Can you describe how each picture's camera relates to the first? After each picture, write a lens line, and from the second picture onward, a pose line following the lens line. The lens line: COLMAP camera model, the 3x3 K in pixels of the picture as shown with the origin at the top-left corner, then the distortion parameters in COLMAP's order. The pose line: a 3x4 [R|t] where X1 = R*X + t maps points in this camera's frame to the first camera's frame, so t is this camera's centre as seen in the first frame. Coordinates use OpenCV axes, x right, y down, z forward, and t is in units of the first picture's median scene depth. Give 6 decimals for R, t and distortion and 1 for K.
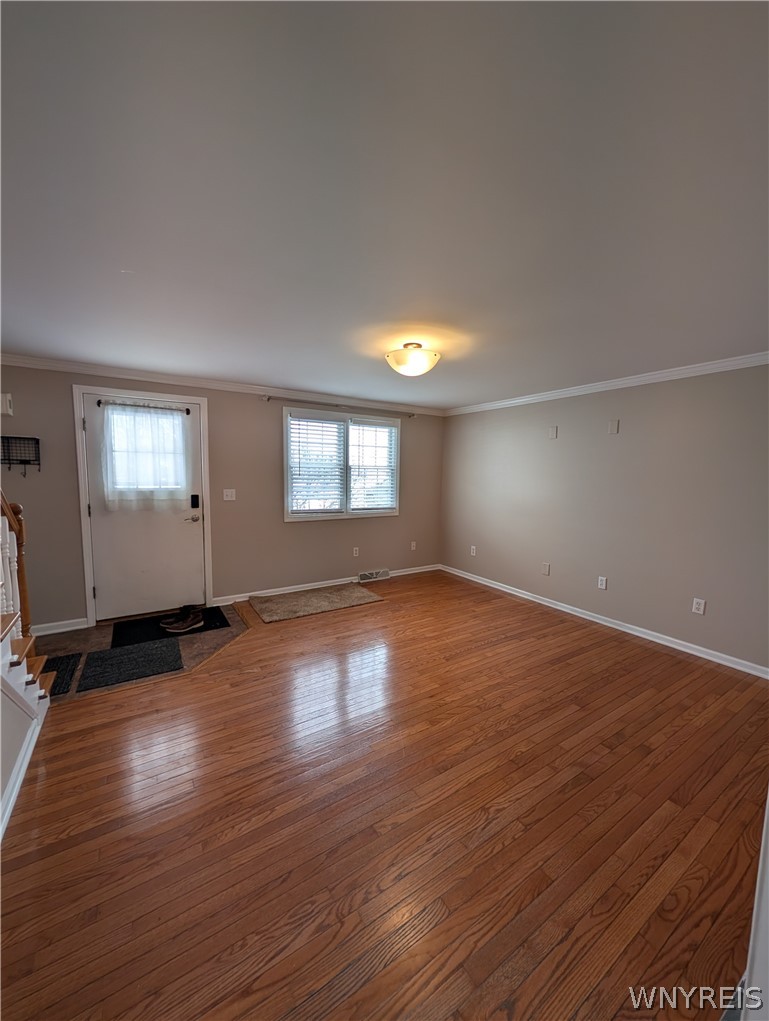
lens RADIAL K [[381.4, 0, 386.6], [0, 381.4, 508.9], [0, 0, 1]] dist [0.002125, 0.000158]
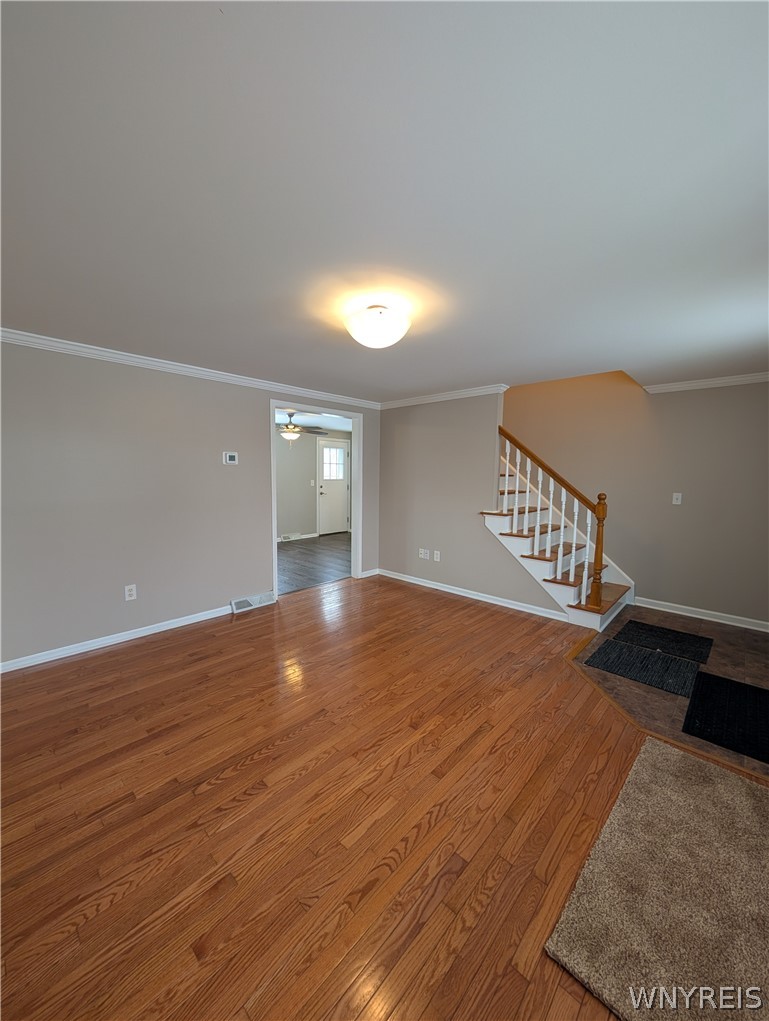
lens RADIAL K [[381.4, 0, 384.2], [0, 381.4, 507.3], [0, 0, 1]] dist [0.002125, 0.000158]
pose [[-0.969322, -0.002594, -0.245782, 0.218234], [-0.048425, 0.982361, 0.180613, -0.140449], [0.240978, 0.186974, -0.952350, 1.605417]]
